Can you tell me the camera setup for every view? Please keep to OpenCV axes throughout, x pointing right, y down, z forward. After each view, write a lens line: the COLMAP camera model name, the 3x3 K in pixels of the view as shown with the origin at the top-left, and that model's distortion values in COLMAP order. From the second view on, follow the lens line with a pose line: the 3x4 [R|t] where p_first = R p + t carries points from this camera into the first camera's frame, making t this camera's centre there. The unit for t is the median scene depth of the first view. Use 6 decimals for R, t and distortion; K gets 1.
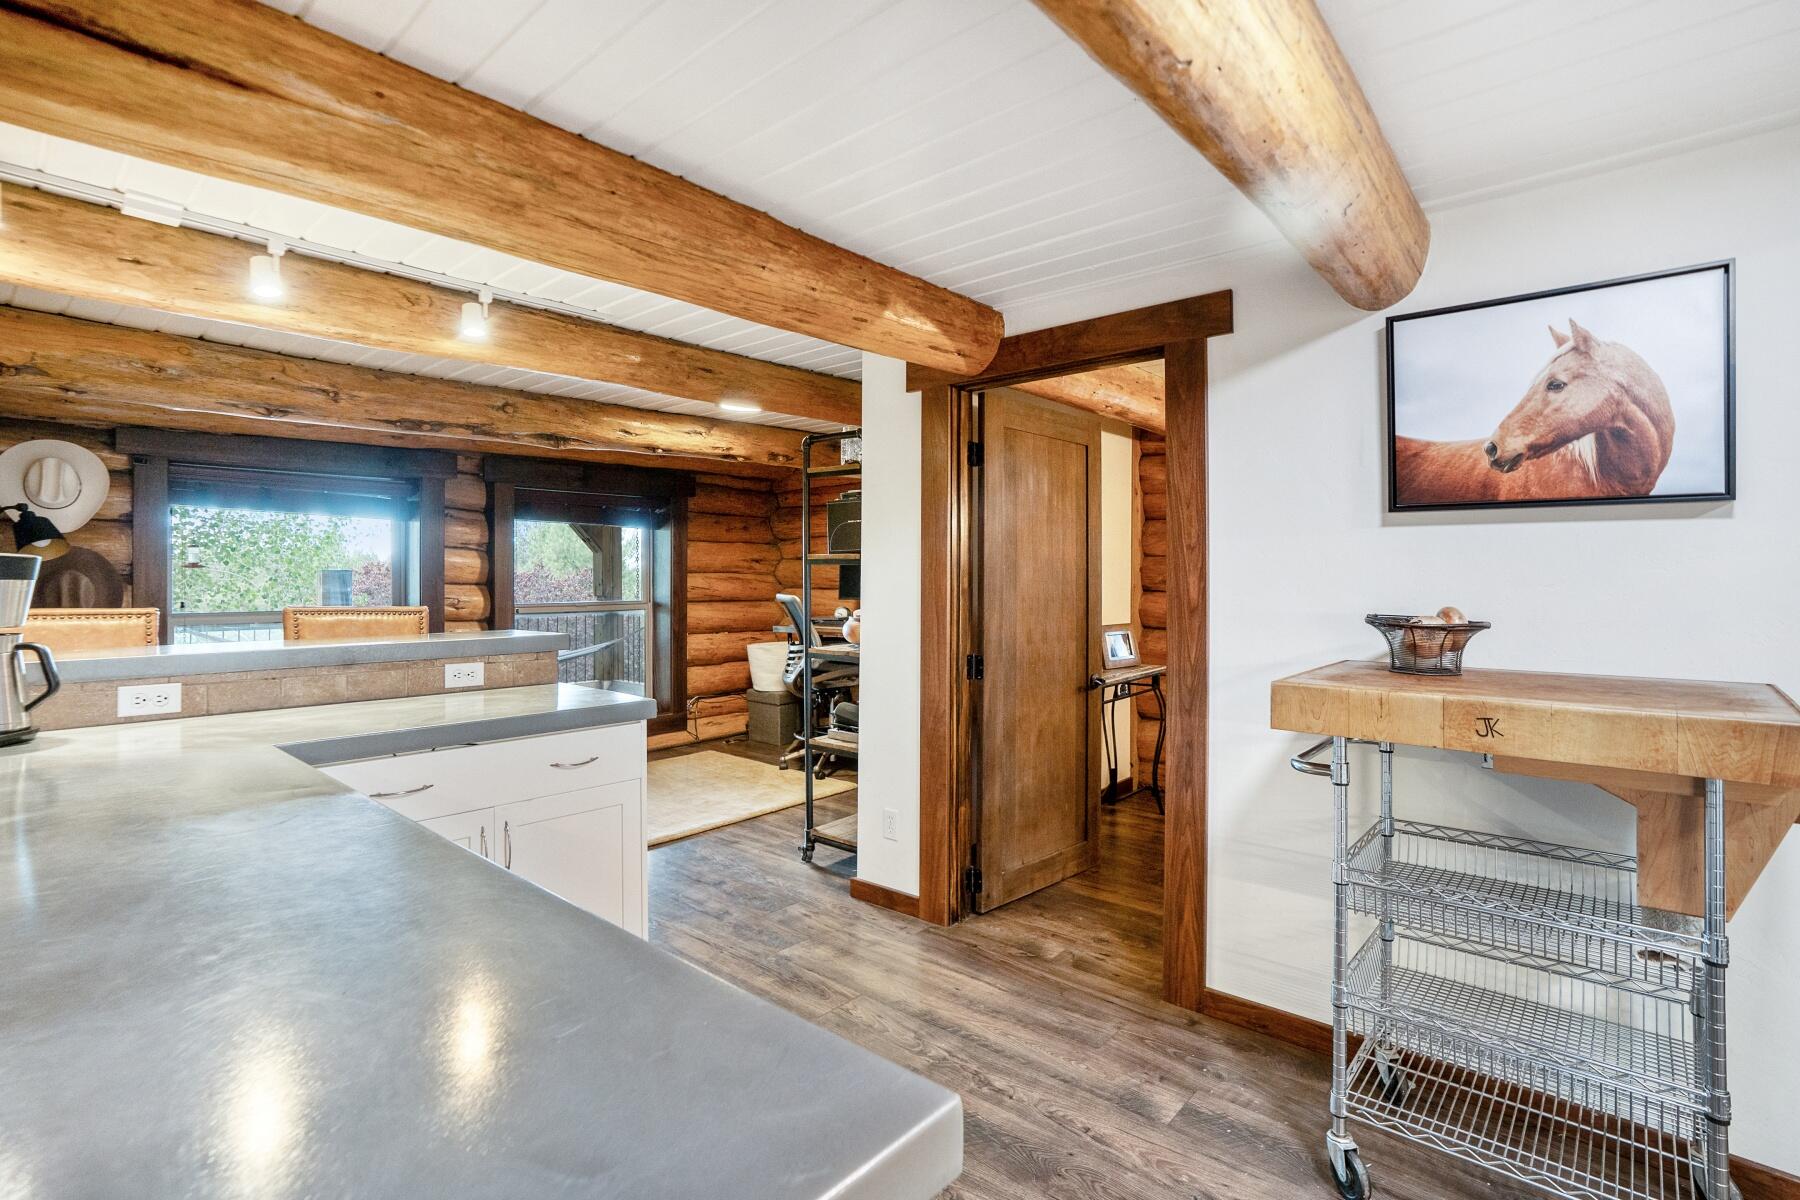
lens RADIAL K [[868.8, 0, 886.9], [0, 868.8, 609.0], [0, 0, 1]] dist [-0.017206, 0.001392]
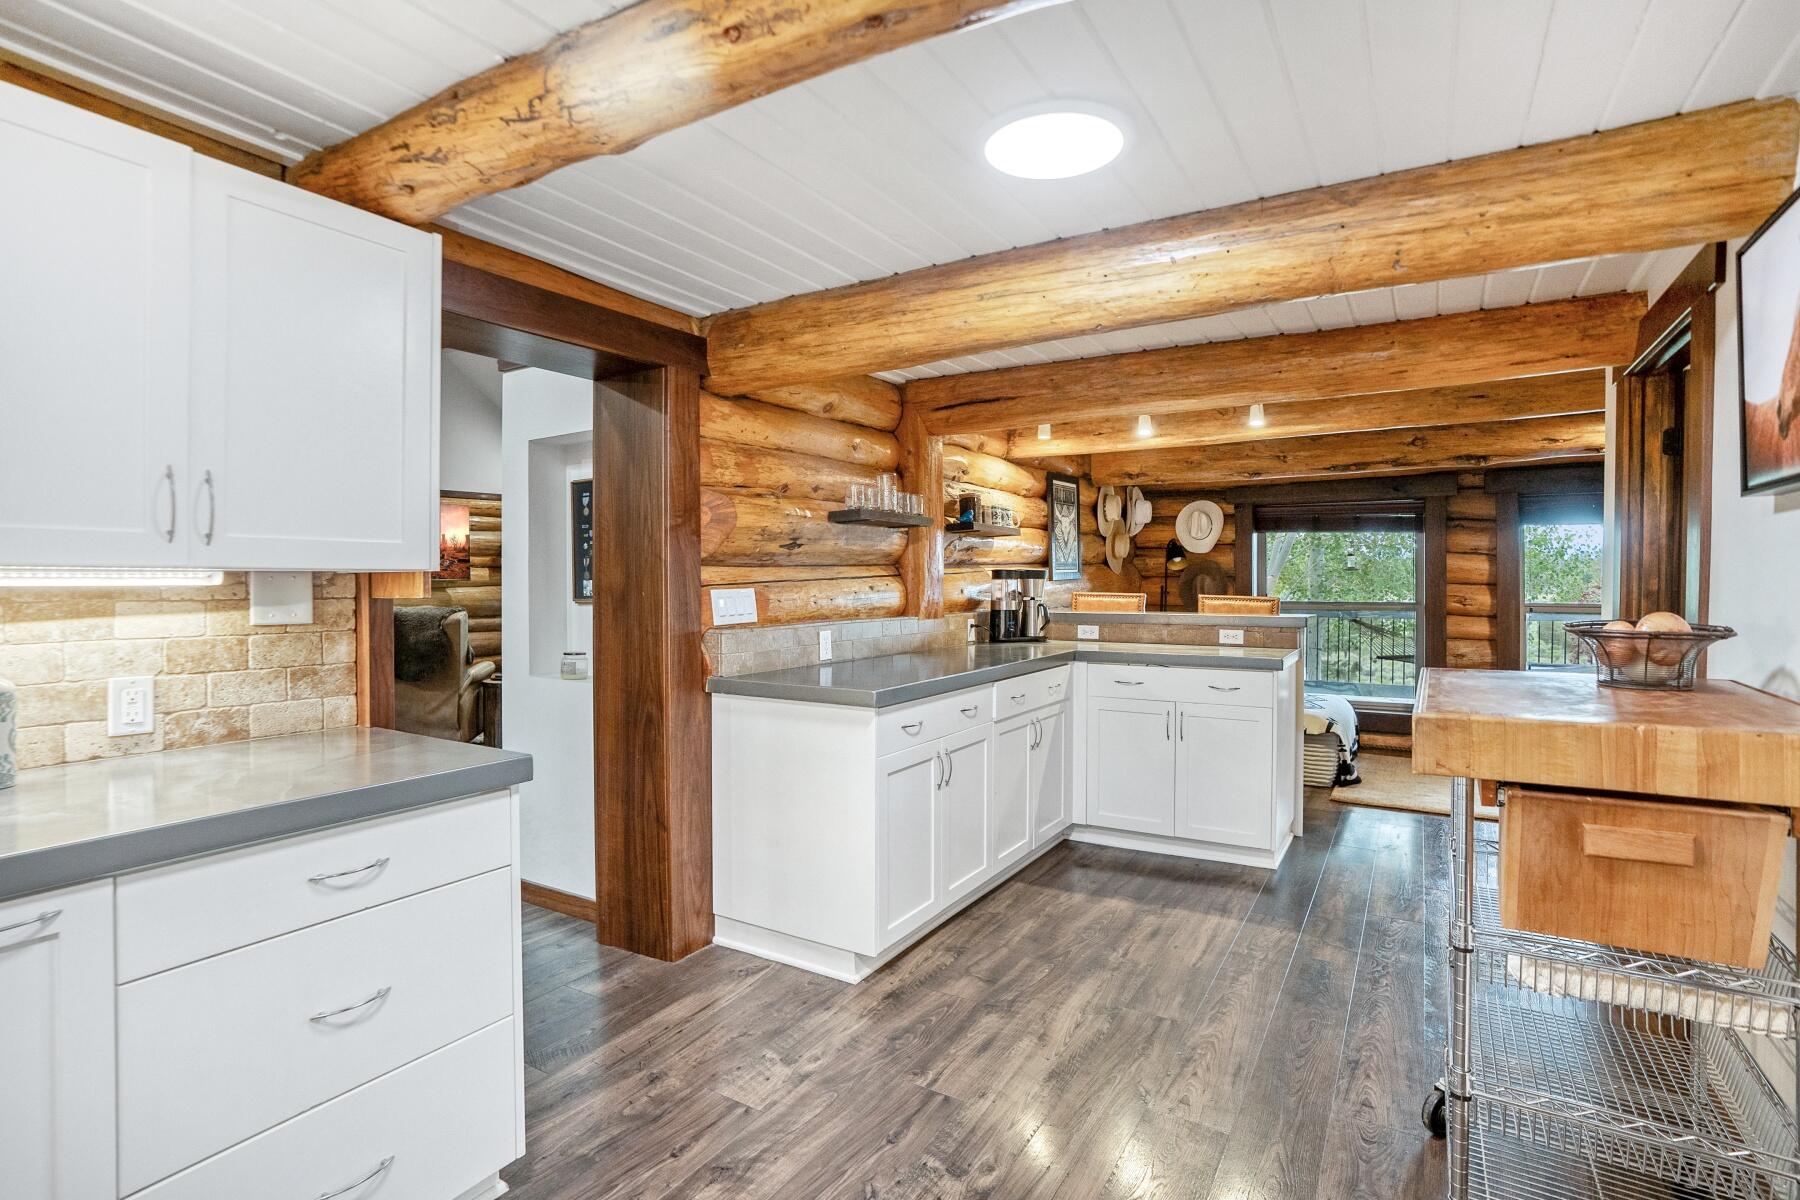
lens RADIAL K [[870.8, 0, 900.0], [0, 870.8, 600.0], [0, 0, 1]] dist [-0.002357, 0.000384]
pose [[0.184089, 0.025994, -0.982566, 0.675662], [-0.039125, 0.999052, 0.019100, -0.000563], [0.982131, 0.034927, 0.184932, 0.050167]]
